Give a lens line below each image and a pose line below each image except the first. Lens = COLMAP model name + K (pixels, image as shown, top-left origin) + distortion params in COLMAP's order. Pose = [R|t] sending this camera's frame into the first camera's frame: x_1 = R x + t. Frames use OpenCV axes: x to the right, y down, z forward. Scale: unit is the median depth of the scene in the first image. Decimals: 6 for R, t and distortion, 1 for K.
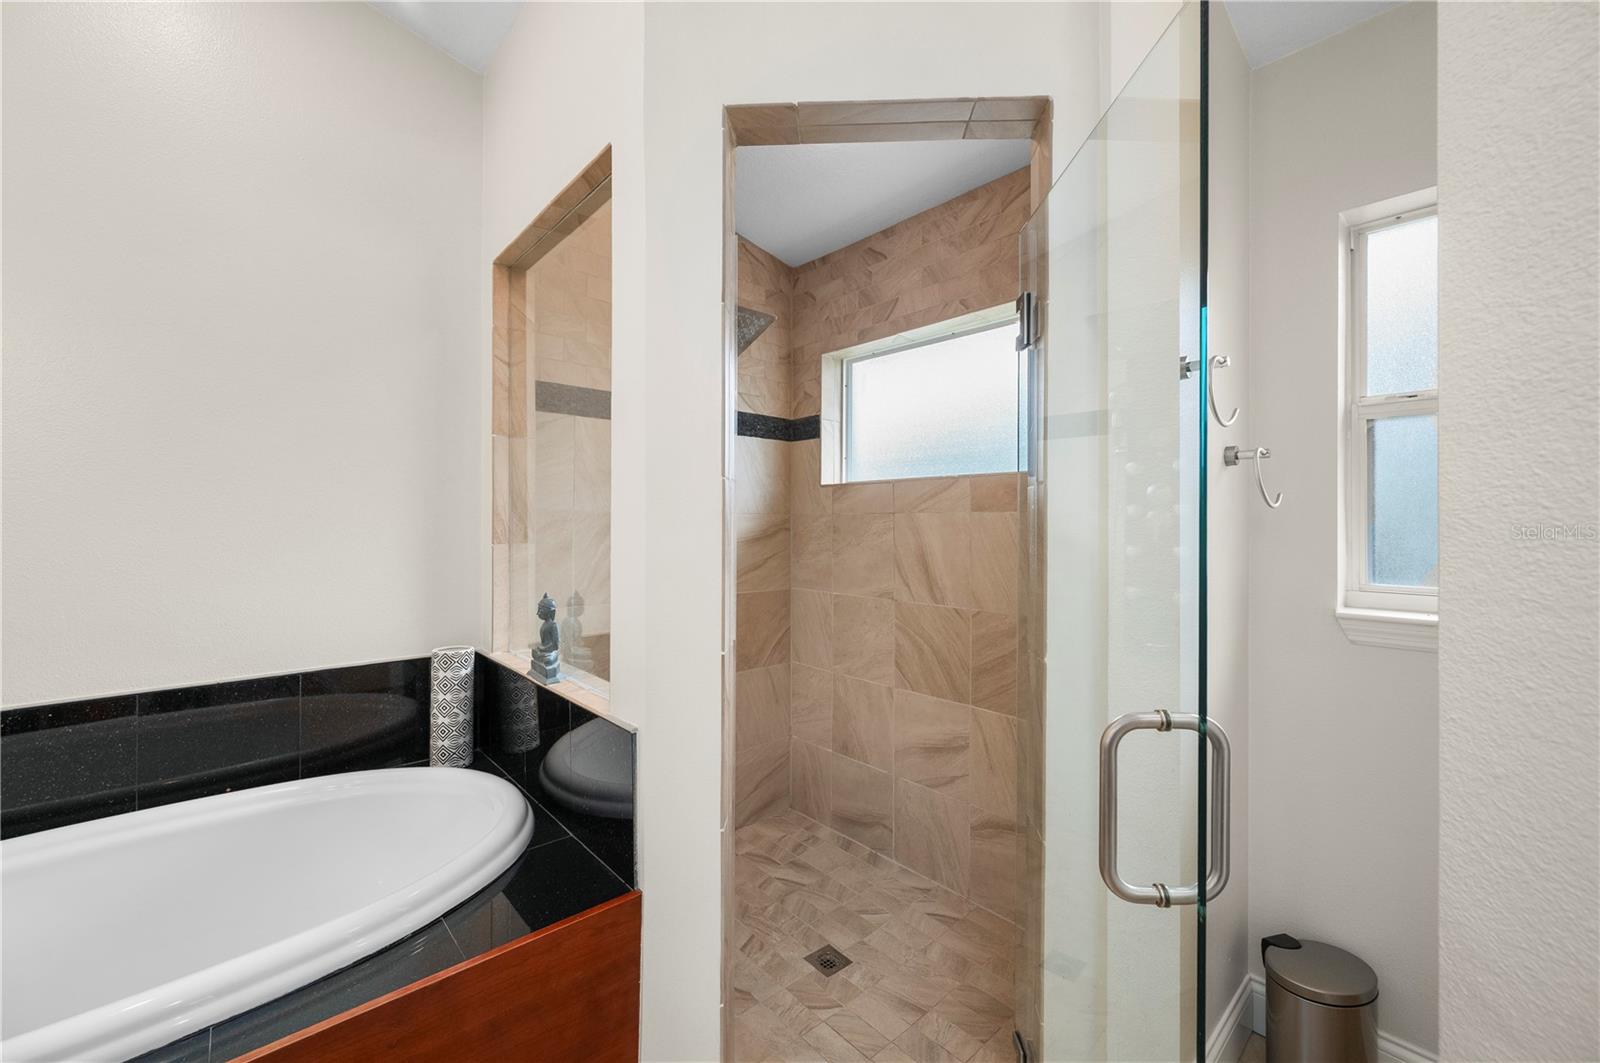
lens RADIAL K [[635.7, 0, 807.3], [0, 635.7, 518.6], [0, 0, 1]] dist [-0.002339, -0.000106]
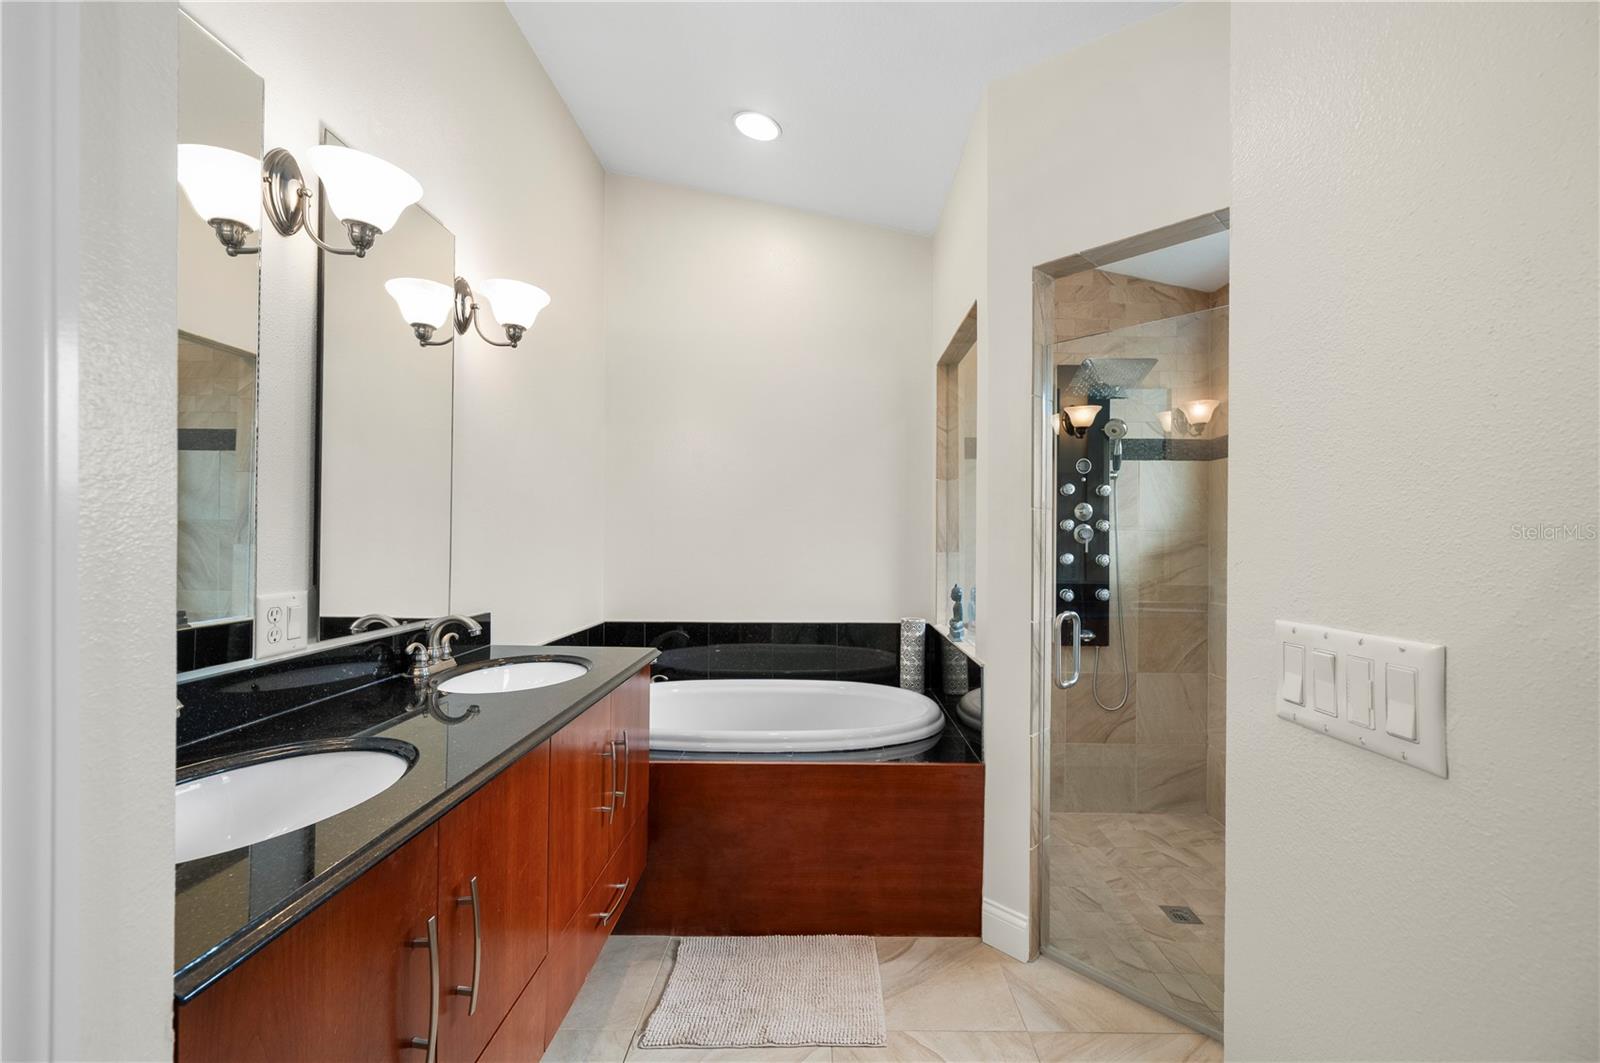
lens RADIAL K [[635.7, 0, 810.1], [0, 635.7, 531.5], [0, 0, 1]] dist [-0.002339, -0.000106]
pose [[0.724183, -0.004006, -0.689597, 0.331386], [0.000541, 0.999986, -0.005241, -0.001060], [0.689608, 0.003422, 0.724175, -0.300417]]
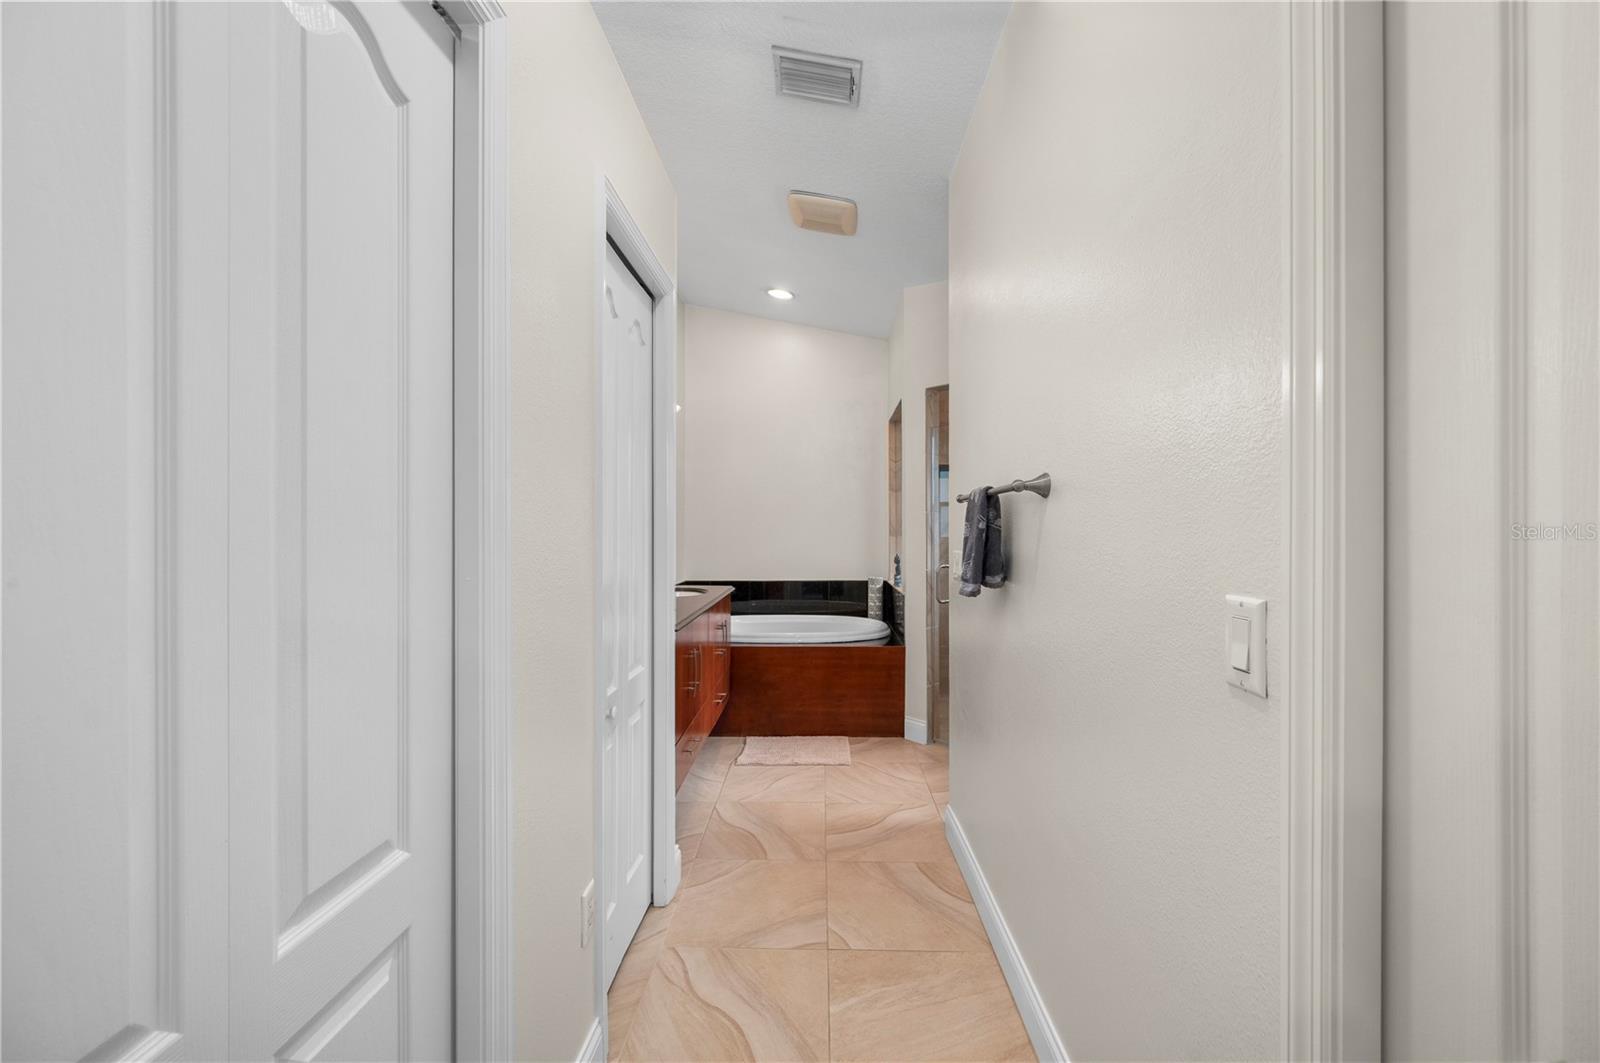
lens RADIAL K [[635.7, 0, 799.9], [0, 635.7, 525.8], [0, 0, 1]] dist [-0.002339, -0.000106]
pose [[0.713483, -0.004274, -0.700659, 0.987538], [0.006563, 0.999978, 0.000583, -0.003937], [0.700642, -0.005015, 0.713496, -1.003684]]
